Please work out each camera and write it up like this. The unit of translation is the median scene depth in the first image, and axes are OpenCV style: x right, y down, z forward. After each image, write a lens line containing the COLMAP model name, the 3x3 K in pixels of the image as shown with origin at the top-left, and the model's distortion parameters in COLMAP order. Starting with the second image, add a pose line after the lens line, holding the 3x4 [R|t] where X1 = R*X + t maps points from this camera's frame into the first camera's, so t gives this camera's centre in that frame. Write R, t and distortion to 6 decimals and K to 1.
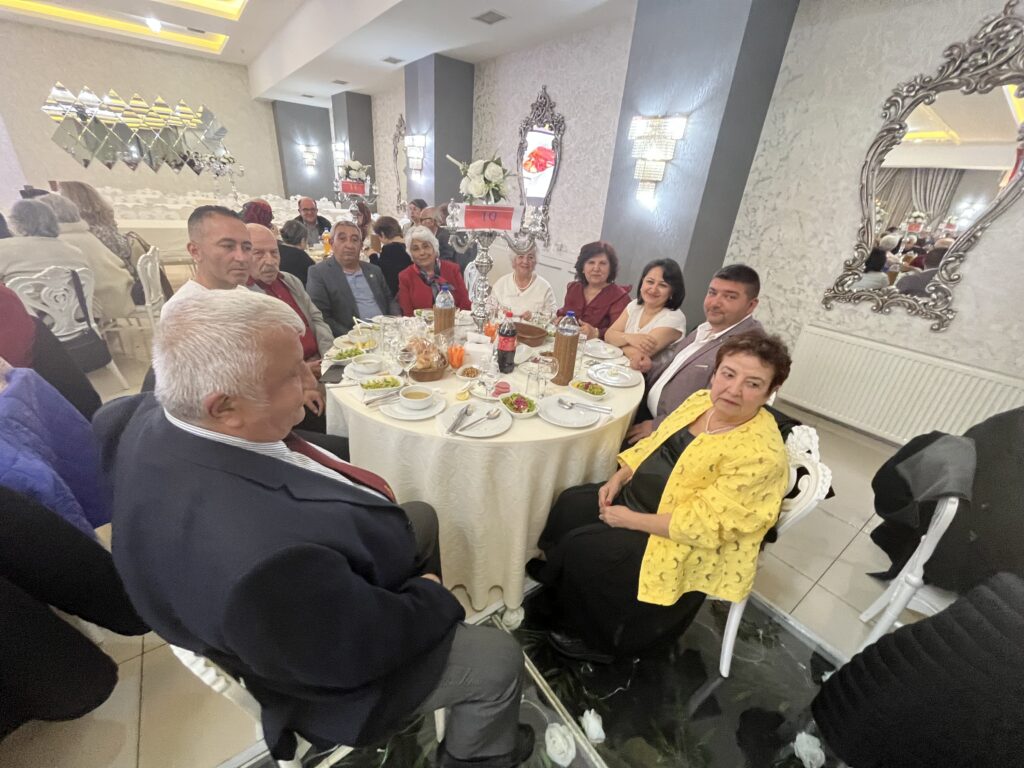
lens RADIAL K [[419.6, 0, 509.3], [0, 419.6, 388.1], [0, 0, 1]] dist [-0.005570, -0.000370]
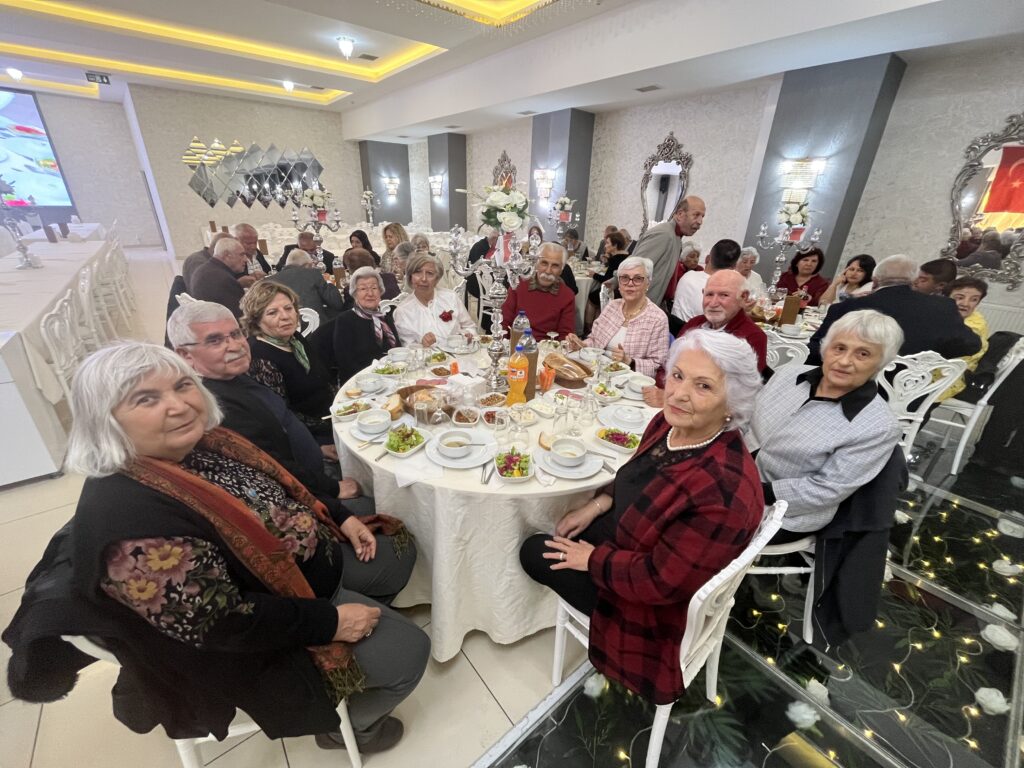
lens RADIAL K [[414.0, 0, 512.0], [0, 414.0, 384.0], [0, 0, 1]] dist [-0.003926, -0.000490]
pose [[0.997314, -0.067642, 0.028090, -0.784433], [0.068333, 0.997363, -0.024433, 0.106675], [-0.026363, 0.026286, 0.999307, -0.416855]]
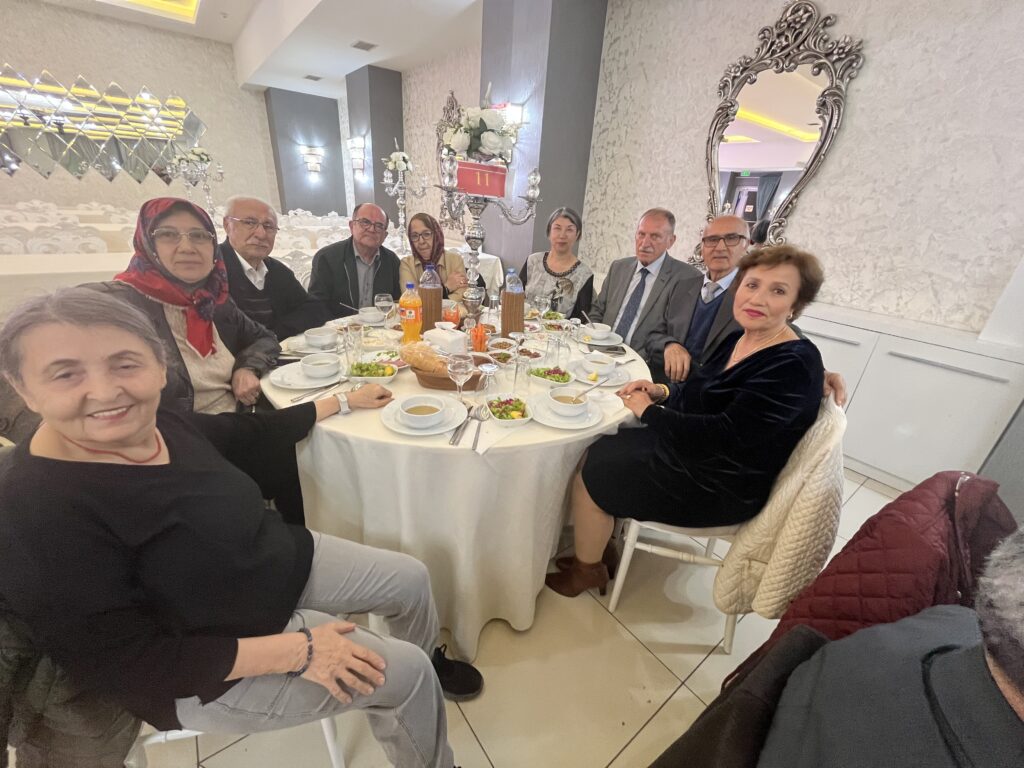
lens RADIAL K [[414.0, 0, 512.0], [0, 414.0, 384.0], [0, 0, 1]] dist [-0.003926, -0.000490]
pose [[0.999582, -0.023252, 0.017201, -0.450228], [0.023666, 0.999426, -0.024248, -0.364570], [-0.016627, 0.024645, 0.999558, 0.797717]]
